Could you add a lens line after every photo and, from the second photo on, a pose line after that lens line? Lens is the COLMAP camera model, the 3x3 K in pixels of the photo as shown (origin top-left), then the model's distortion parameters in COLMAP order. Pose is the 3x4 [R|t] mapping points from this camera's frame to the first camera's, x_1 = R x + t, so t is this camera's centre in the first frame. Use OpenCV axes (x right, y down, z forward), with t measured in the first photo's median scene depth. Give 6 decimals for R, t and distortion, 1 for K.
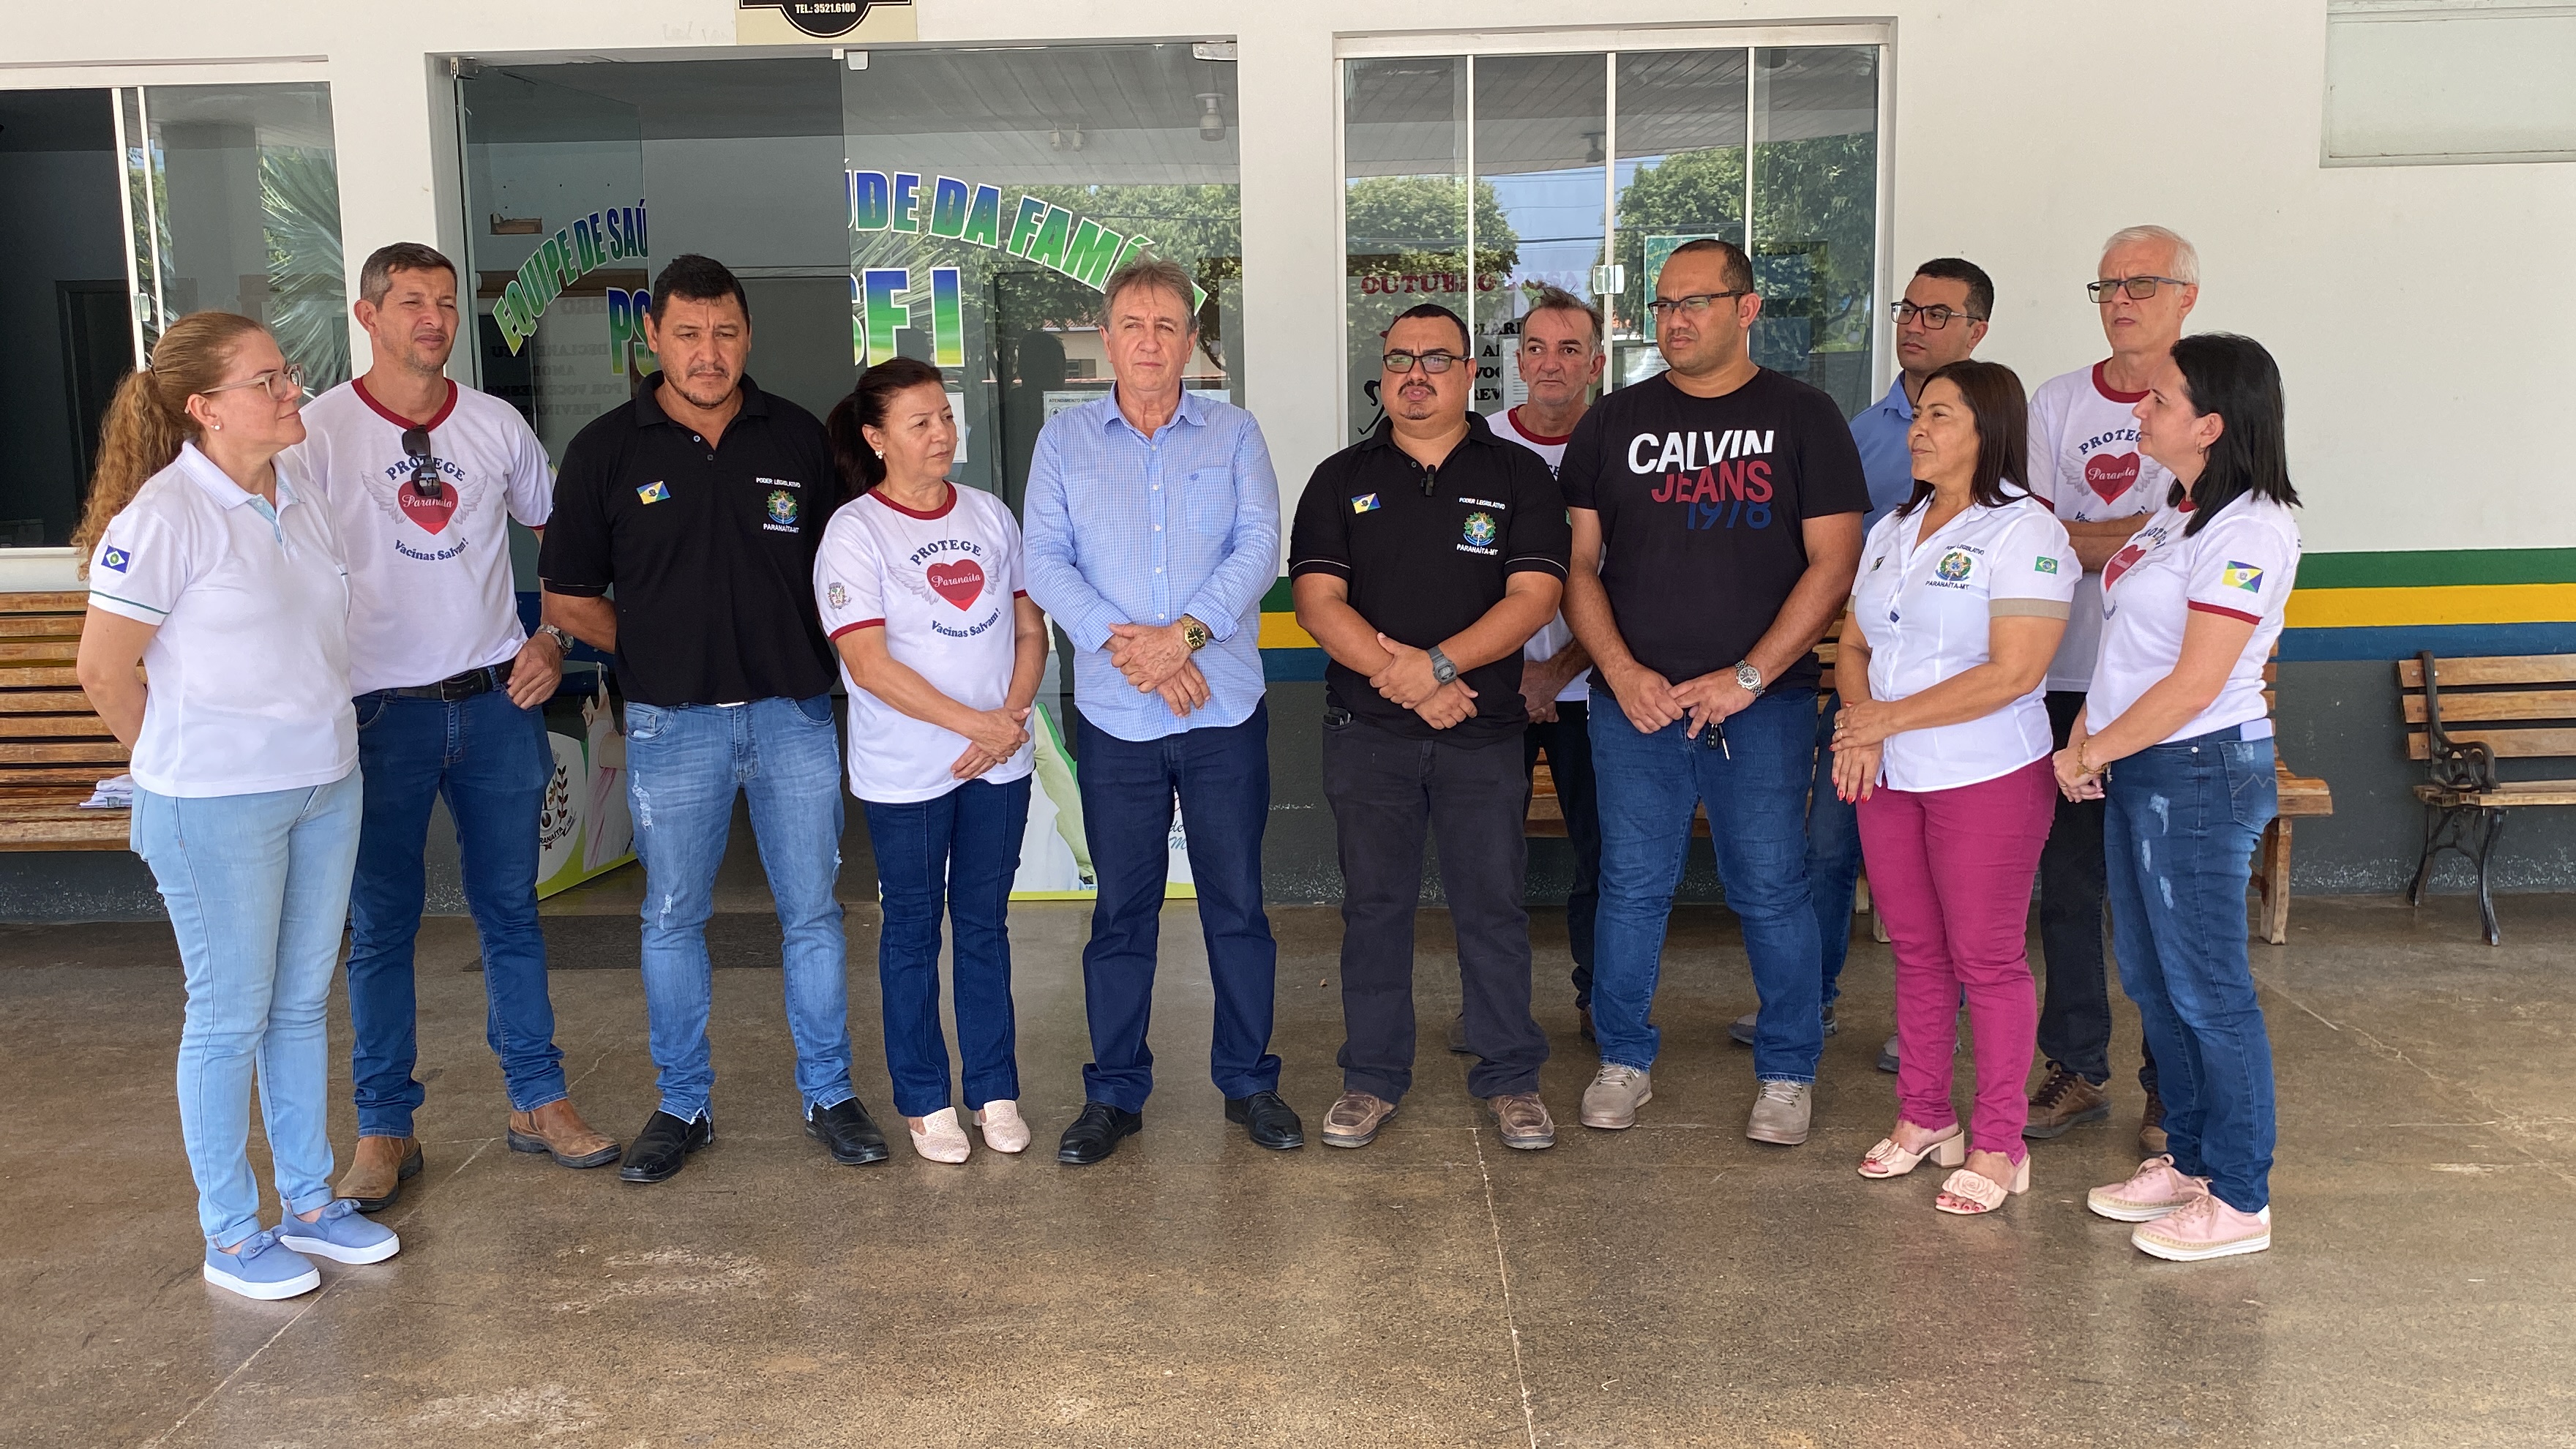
lens RADIAL K [[2255.2, 0, 1264.0], [0, 2255.2, 728.7], [0, 0, 1]] dist [0.055494, -0.095553]
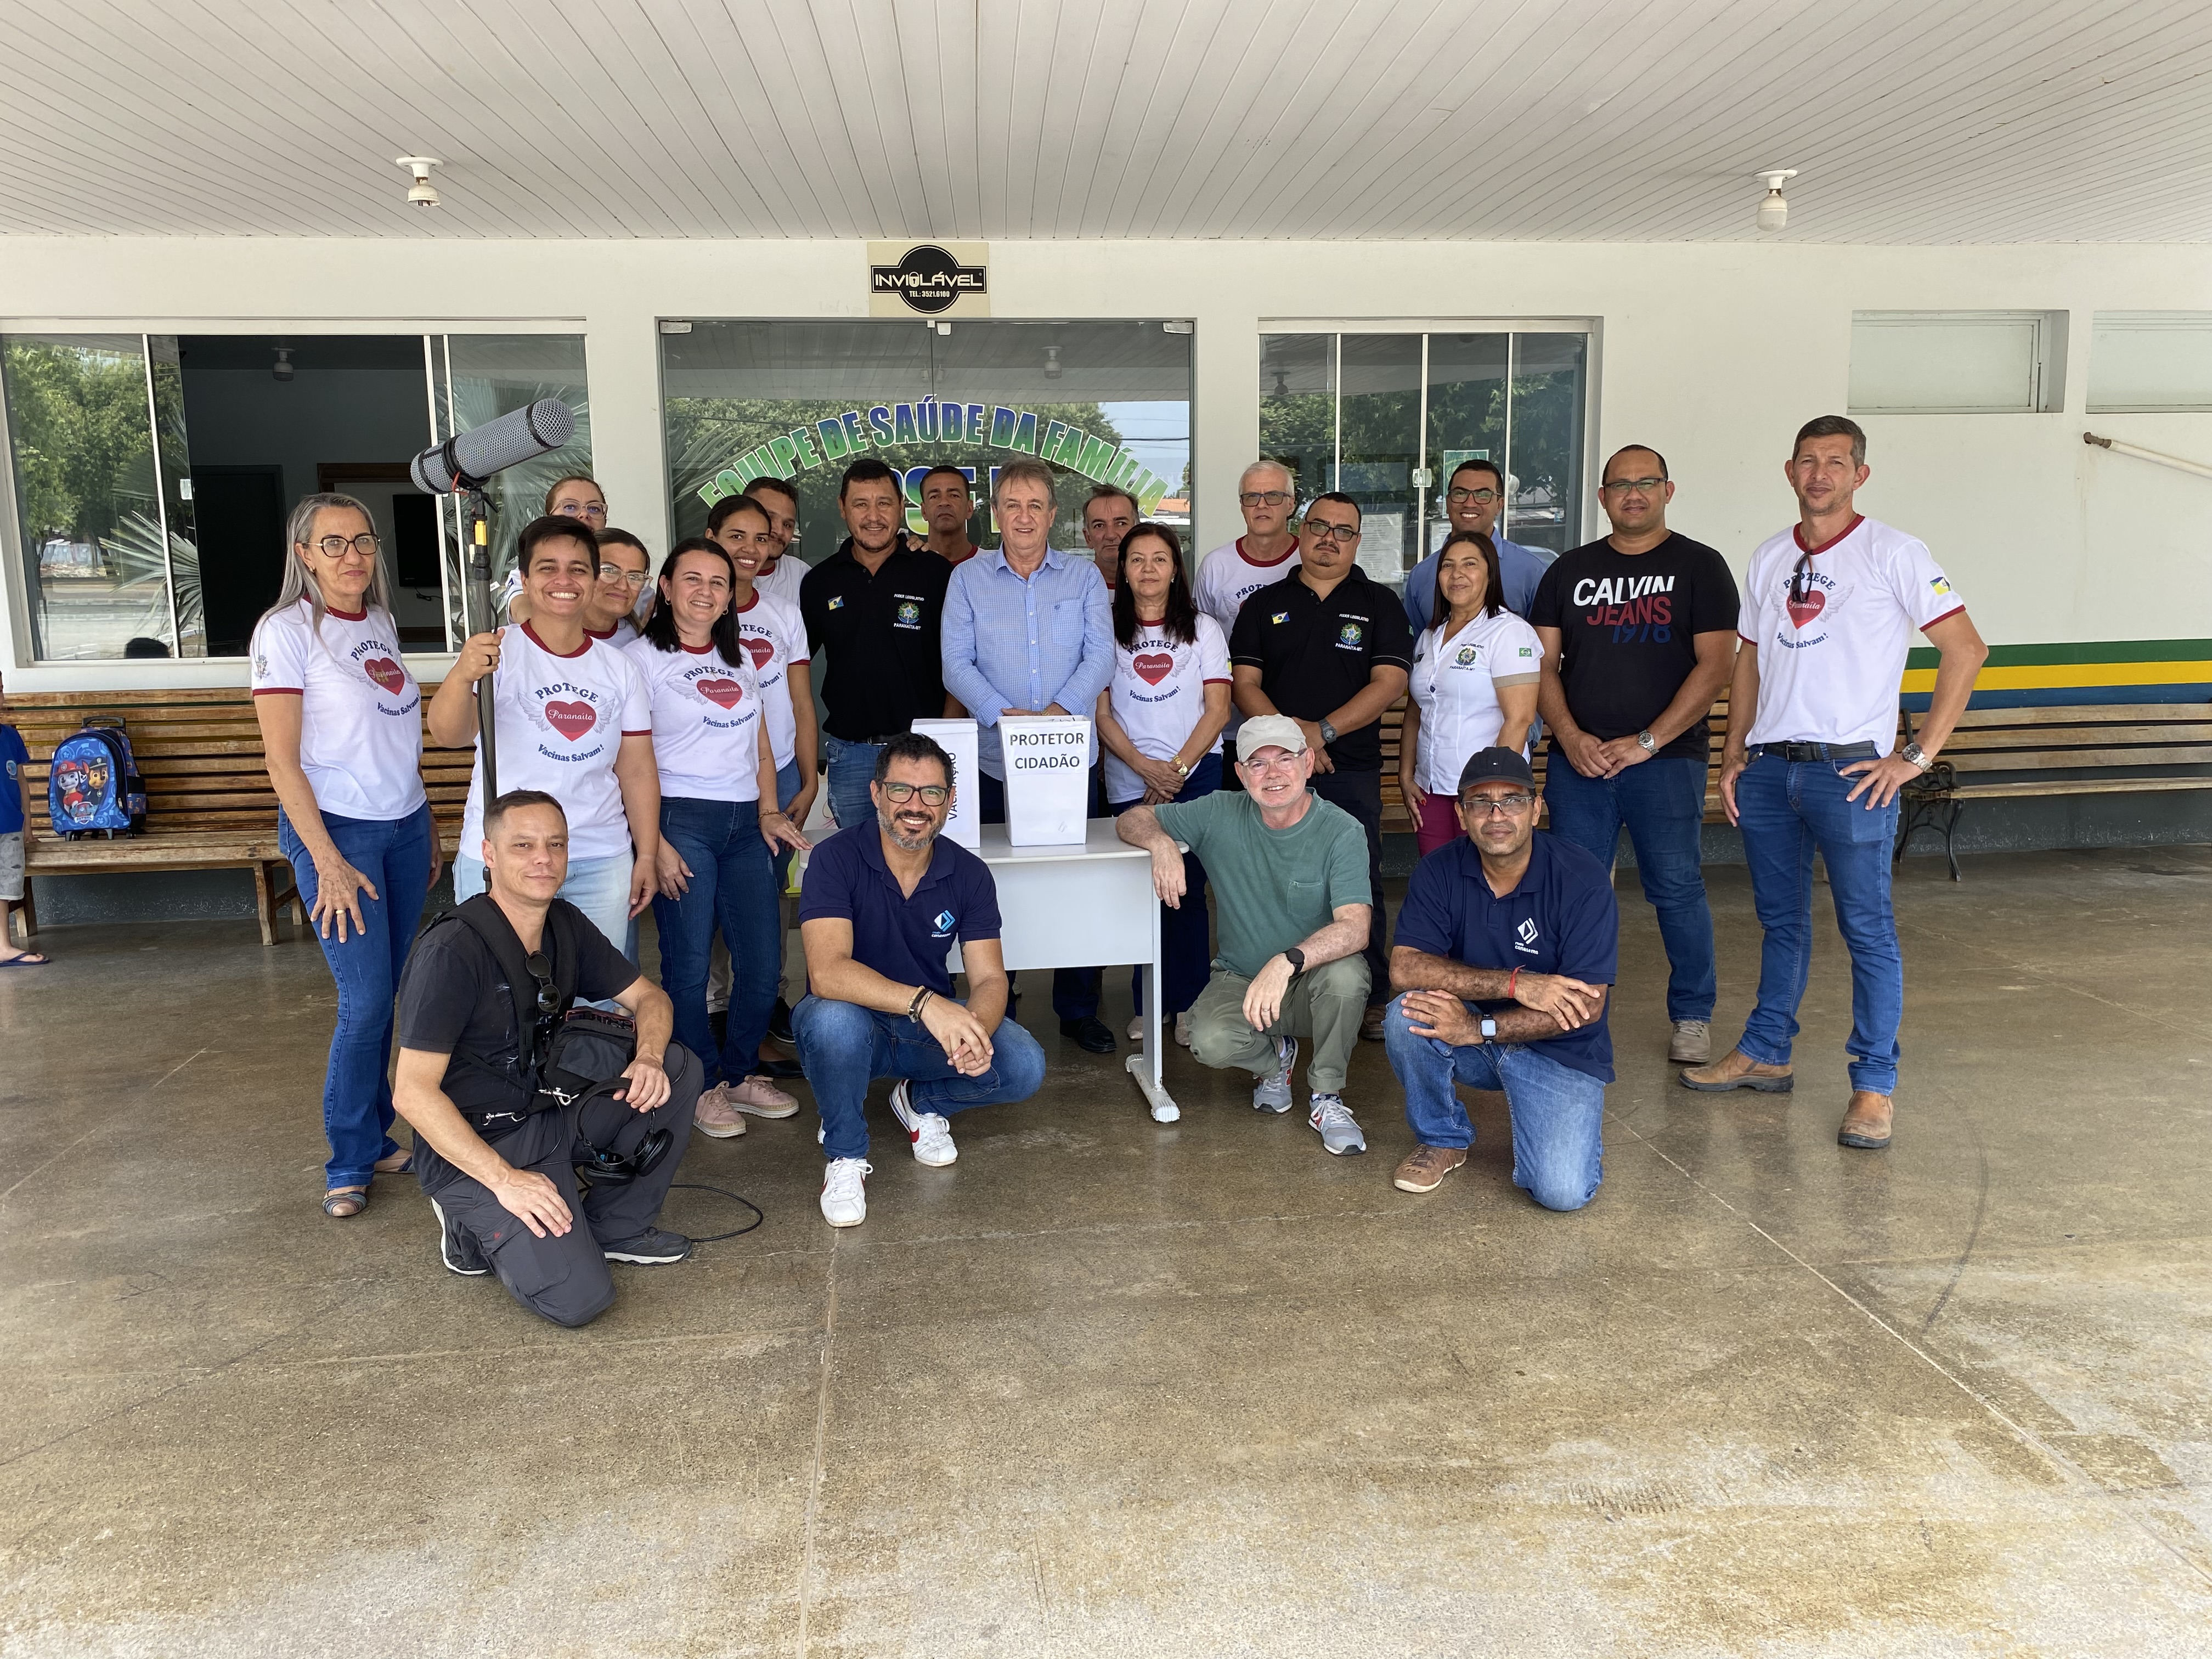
lens RADIAL K [[1683.9, 0, 1110.7], [0, 1683.9, 850.7], [0, 0, 1]] dist [0.025074, -0.024129]
pose [[0.989081, -0.022183, 0.145693, -0.245532], [0.017753, 0.999342, 0.031638, 0.019774], [-0.146299, -0.028706, 0.988824, -0.141067]]
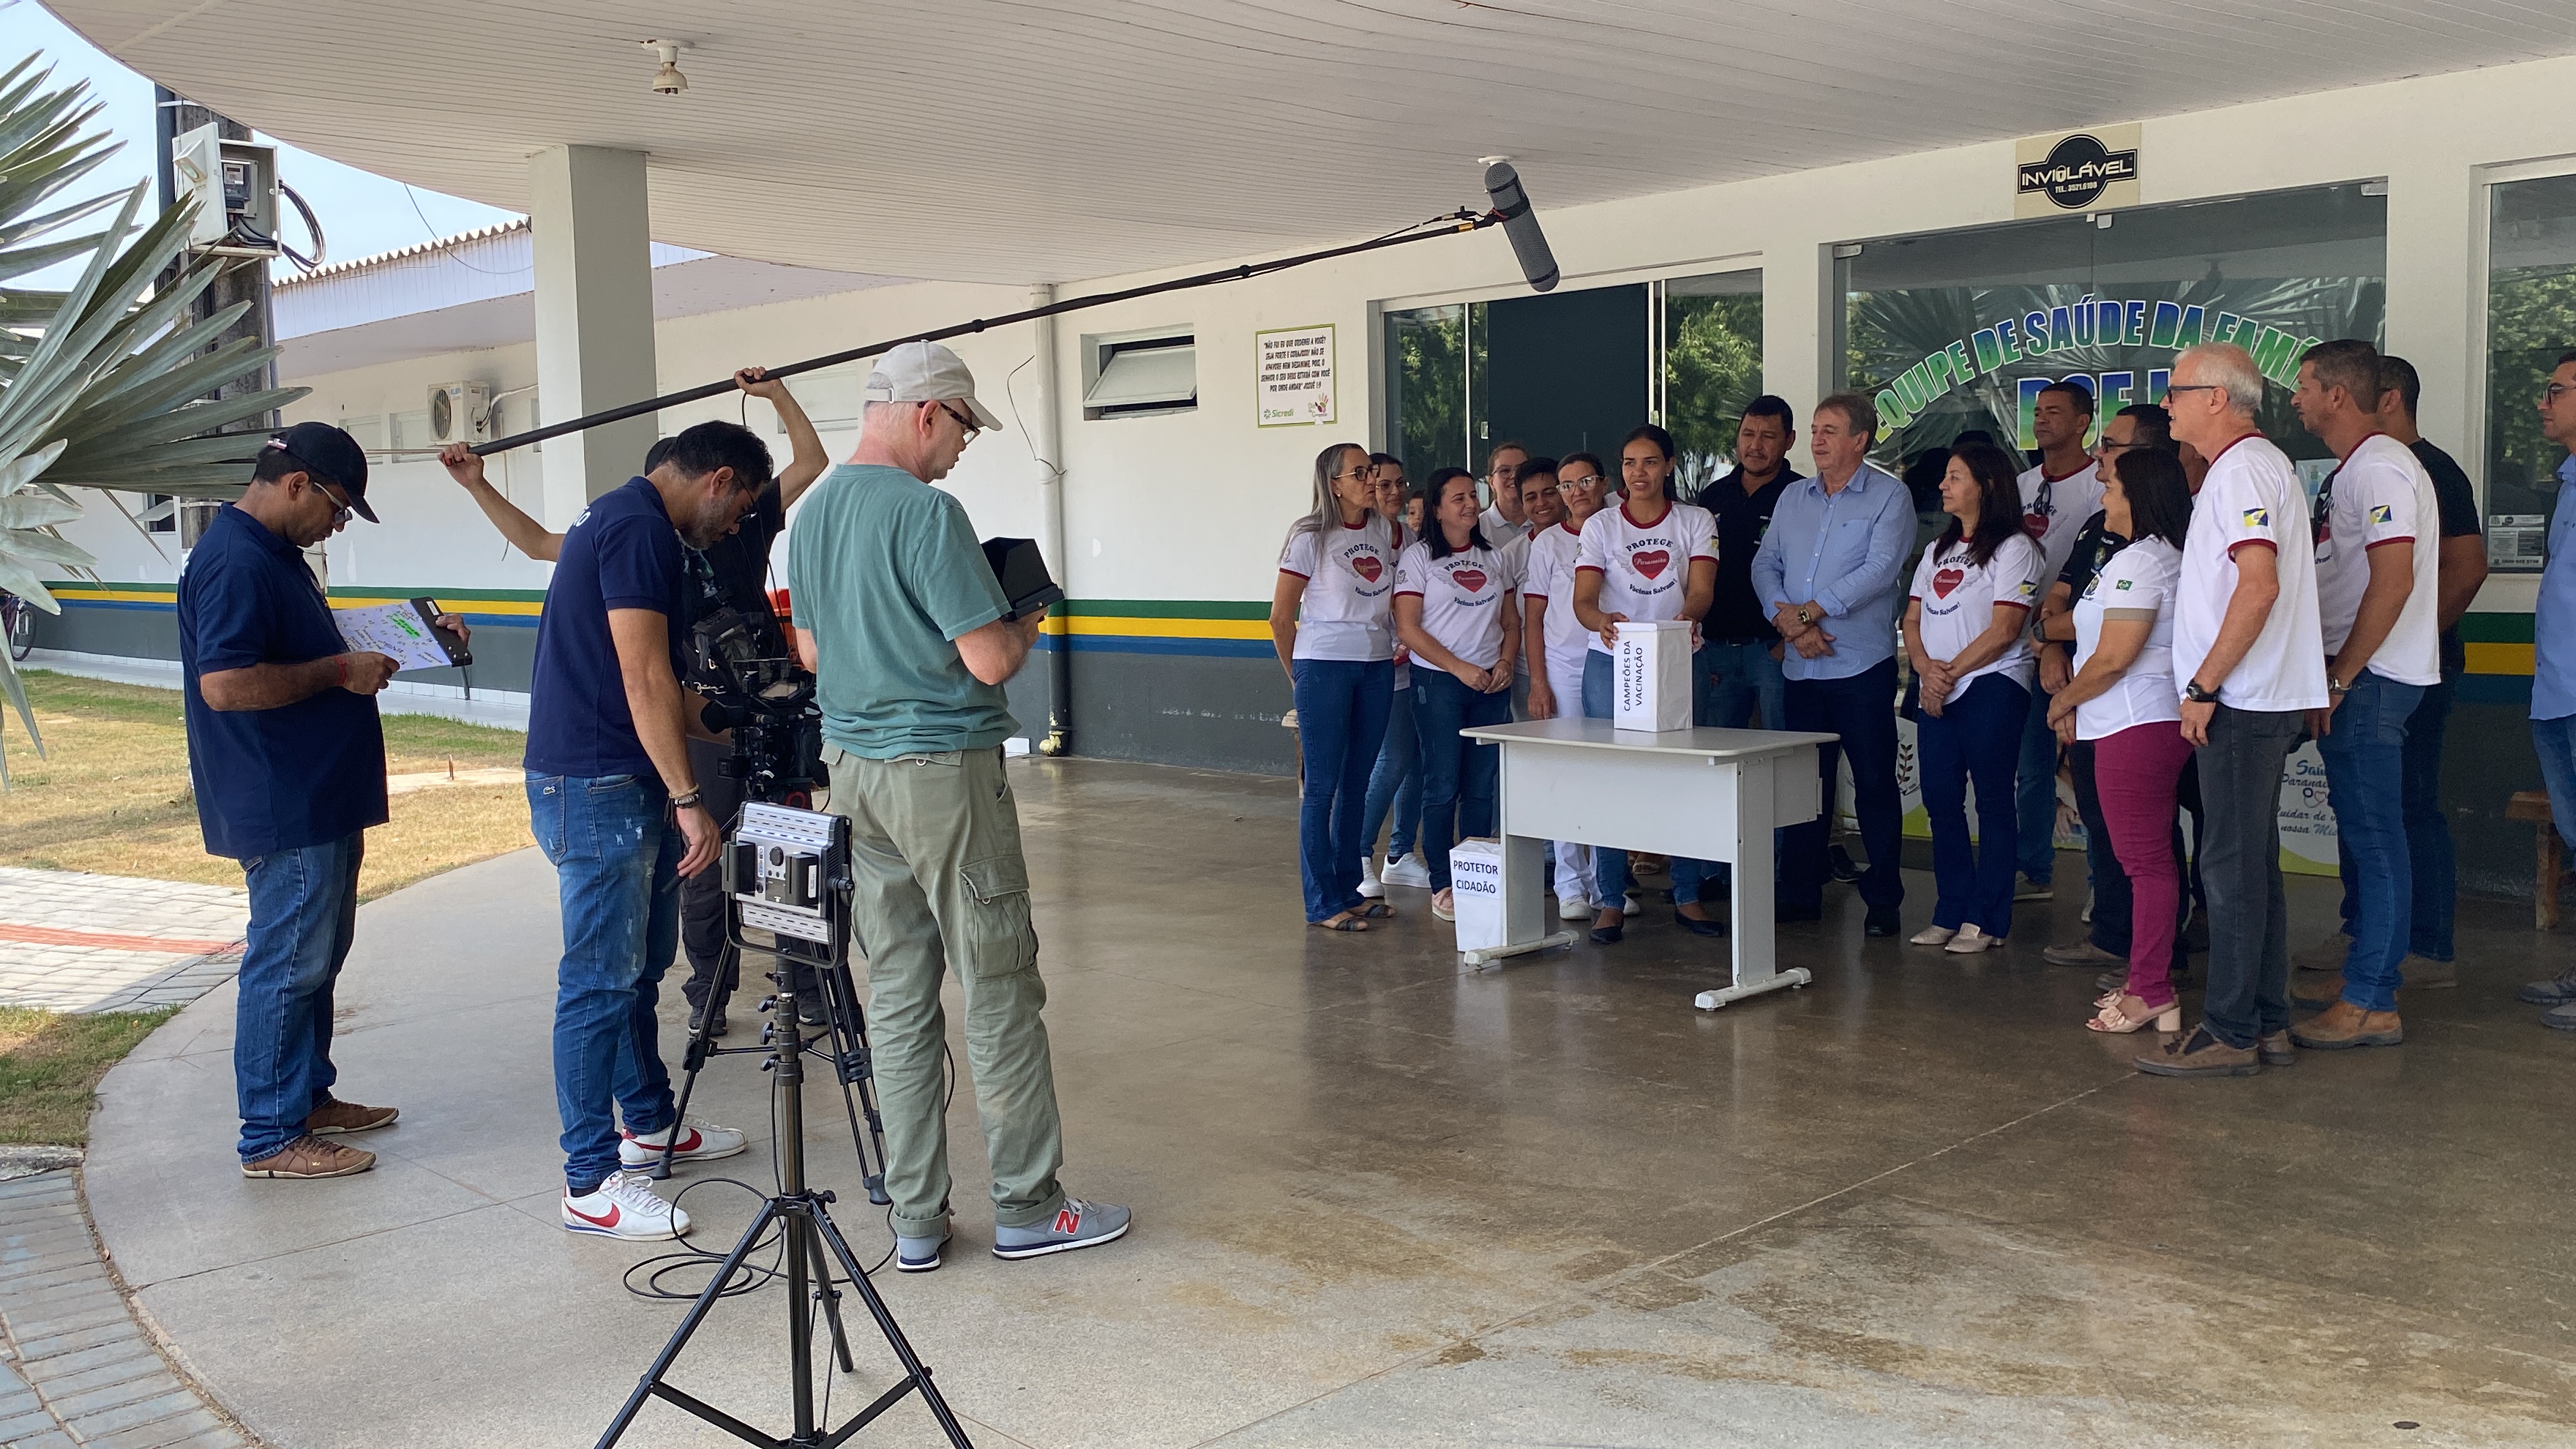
lens RADIAL K [[2255.2, 0, 1267.5], [0, 2255.2, 720.8], [0, 0, 1]] dist [0.055494, -0.095553]
pose [[0.700409, 0.067279, -0.710564, 0.460856], [-0.093535, 0.995614, 0.002070, 0.046056], [0.707586, 0.065013, 0.703630, -0.289605]]
